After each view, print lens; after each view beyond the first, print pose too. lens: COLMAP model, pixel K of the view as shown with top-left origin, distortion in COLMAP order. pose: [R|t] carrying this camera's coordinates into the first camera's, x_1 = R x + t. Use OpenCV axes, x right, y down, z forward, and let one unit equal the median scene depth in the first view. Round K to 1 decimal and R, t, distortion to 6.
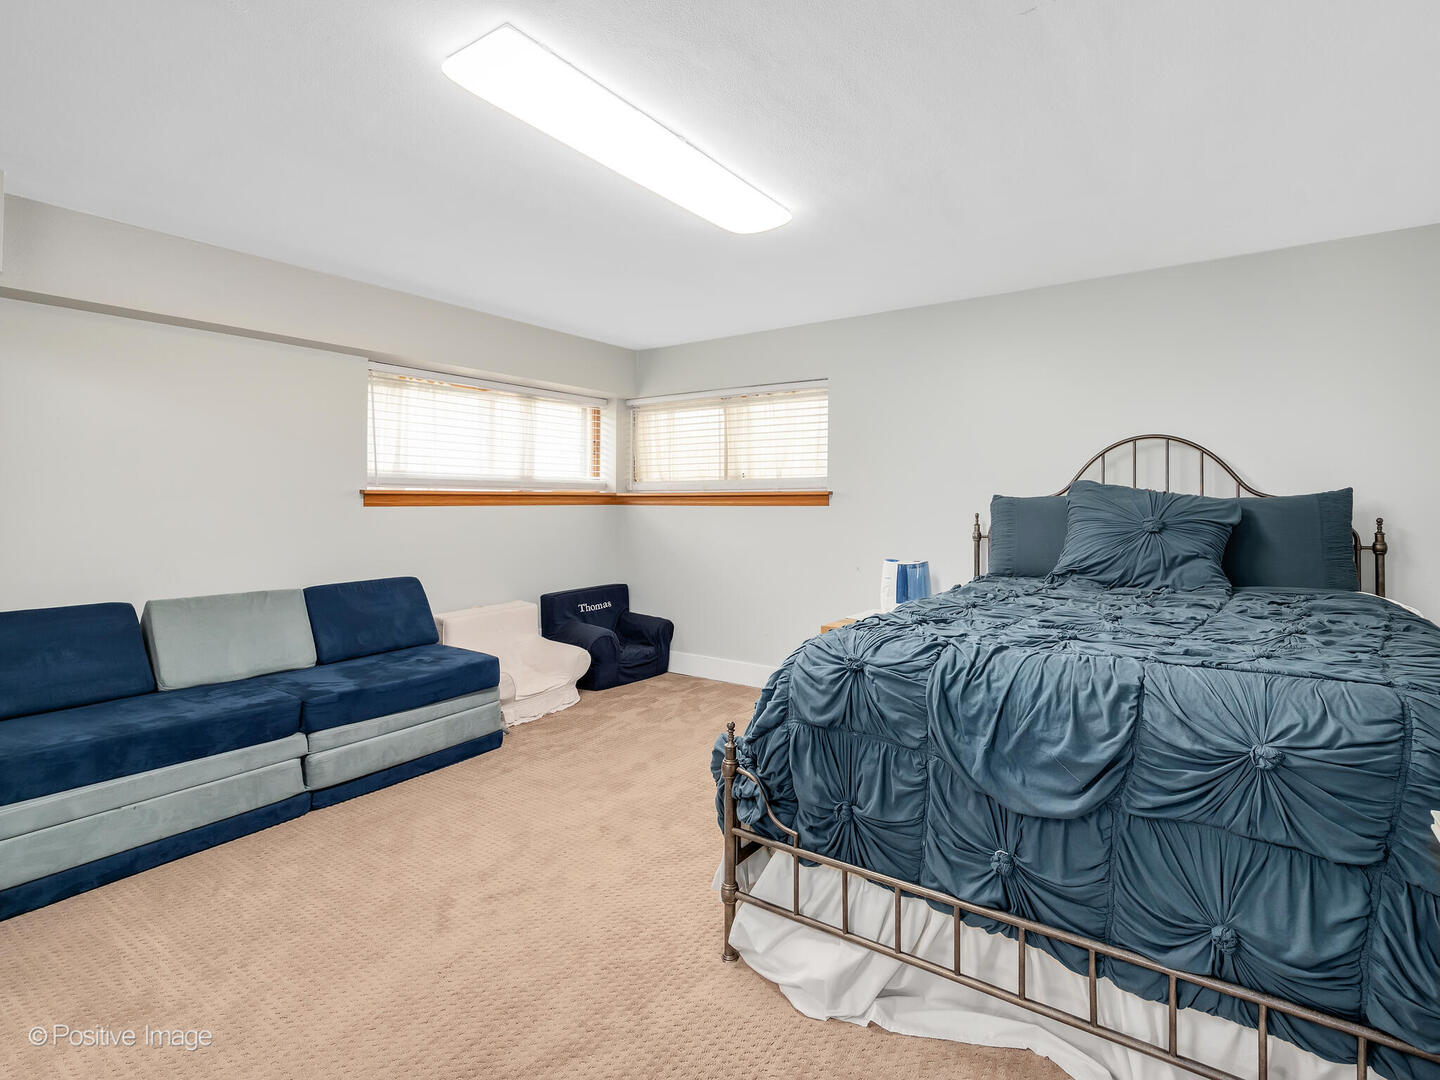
lens RADIAL K [[666.1, 0, 749.5], [0, 666.1, 539.9], [0, 0, 1]] dist [0.001371, -0.000086]
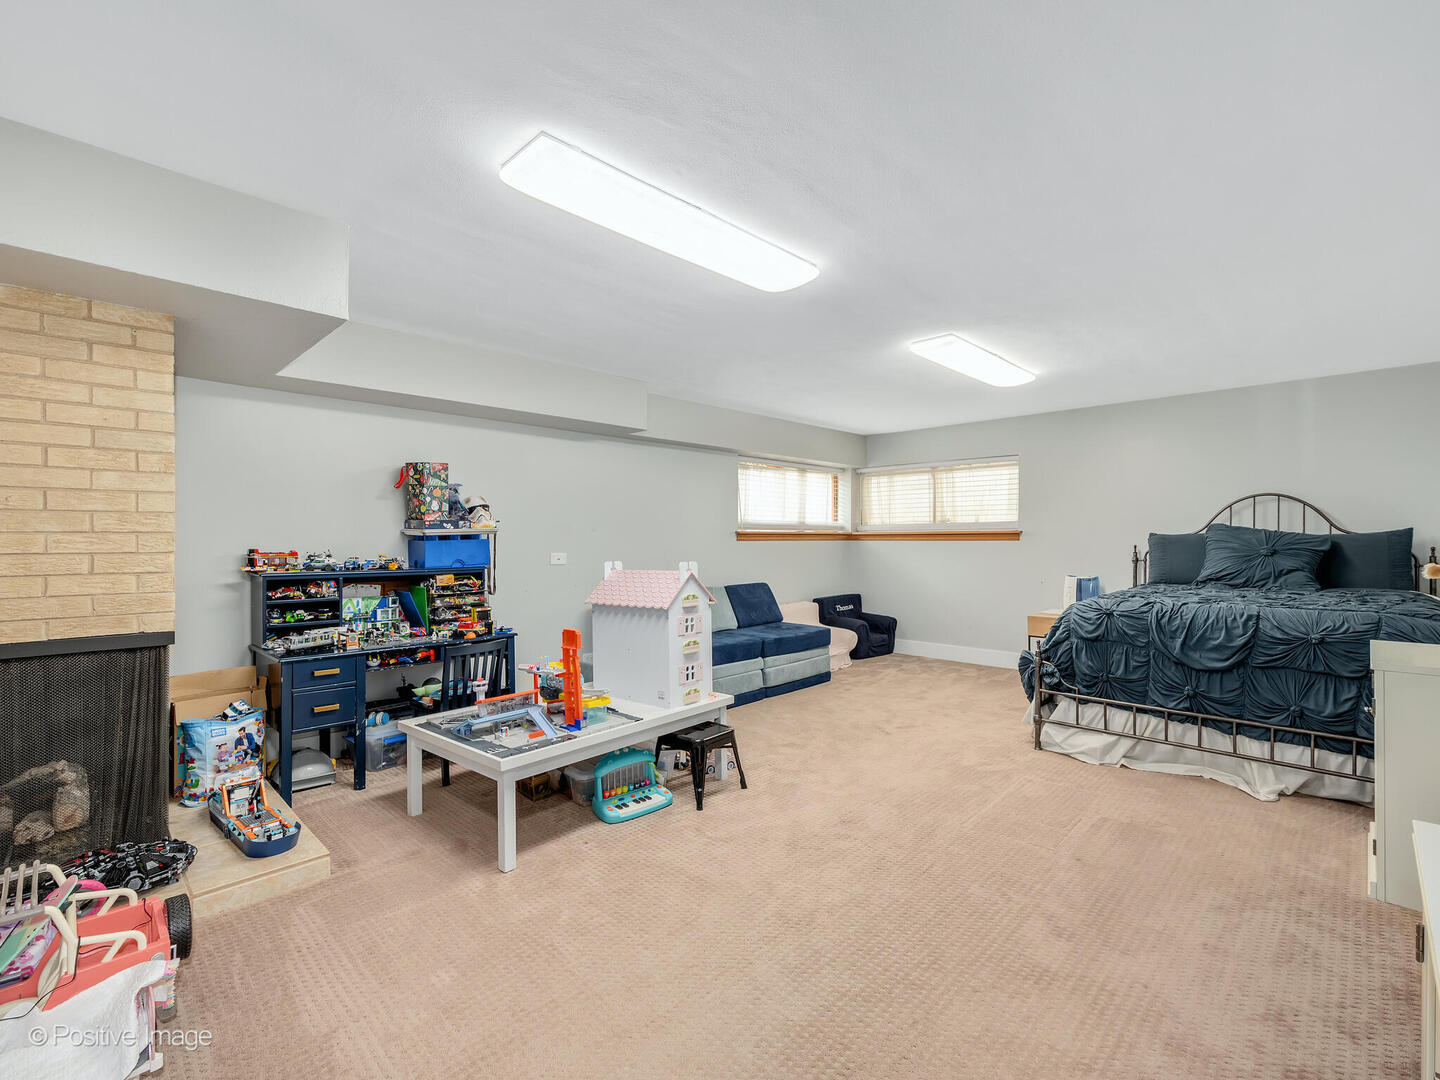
lens RADIAL K [[615.7, 0, 717.8], [0, 615.7, 572.5], [0, 0, 1]] dist [-0.001517, -0.000290]
pose [[0.982029, 0.007924, -0.188565, -0.446557], [-0.008728, 0.999956, -0.003430, 0.048701], [0.188530, 0.005014, 0.982055, -0.758538]]
